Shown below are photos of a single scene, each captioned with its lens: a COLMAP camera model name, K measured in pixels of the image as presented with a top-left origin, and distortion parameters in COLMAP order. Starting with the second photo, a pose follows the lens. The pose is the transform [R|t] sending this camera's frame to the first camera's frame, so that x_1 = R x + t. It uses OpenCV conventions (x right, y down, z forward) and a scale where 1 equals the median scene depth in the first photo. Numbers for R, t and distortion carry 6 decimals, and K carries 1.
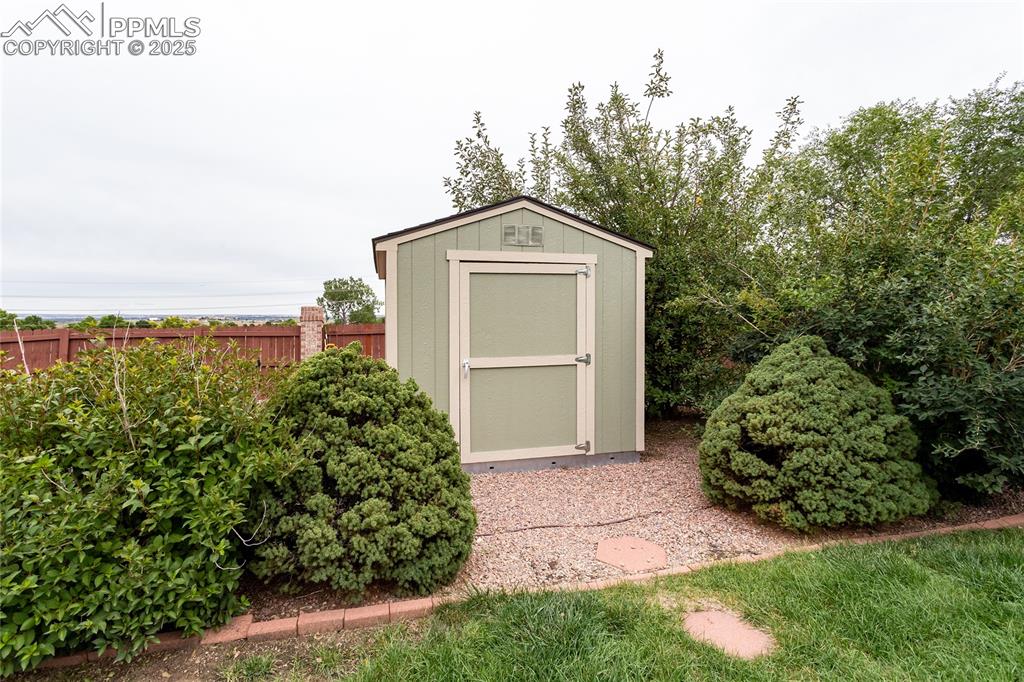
lens RADIAL K [[494.2, 0, 511.6], [0, 494.2, 327.5], [0, 0, 1]] dist [-0.000757, -0.000025]
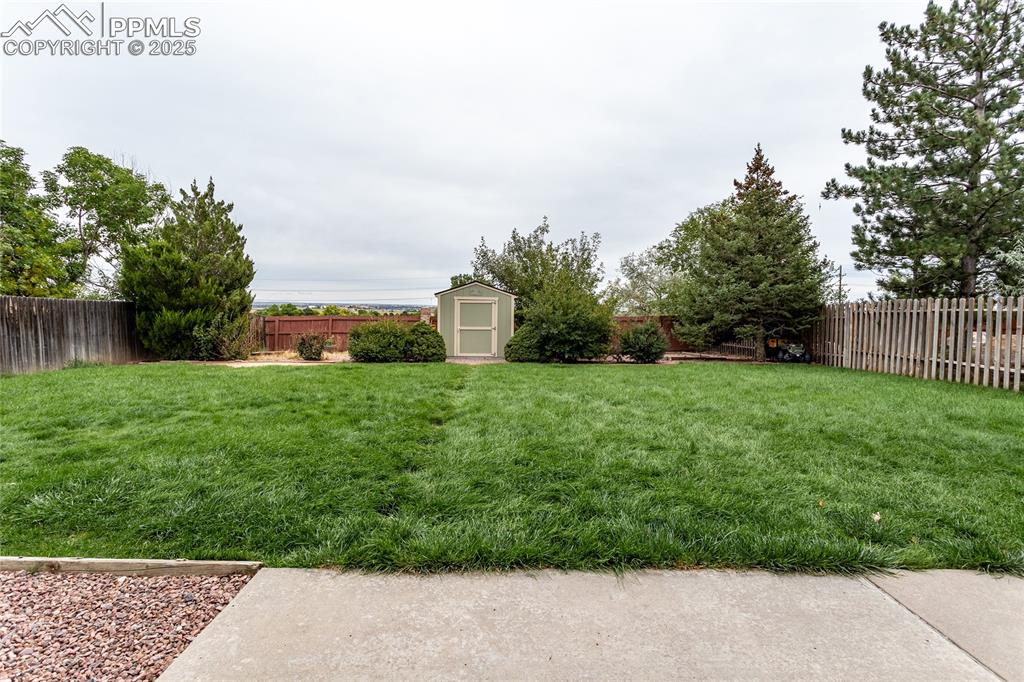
lens RADIAL K [[497.3, 0, 512.0], [0, 497.3, 341.0], [0, 0, 1]] dist [-0.001132, 0.000547]
pose [[0.969755, 0.035247, -0.241522, 1.089063], [-0.025456, 0.998727, 0.043542, -0.001051], [0.242750, -0.036077, 0.969418, -2.264285]]
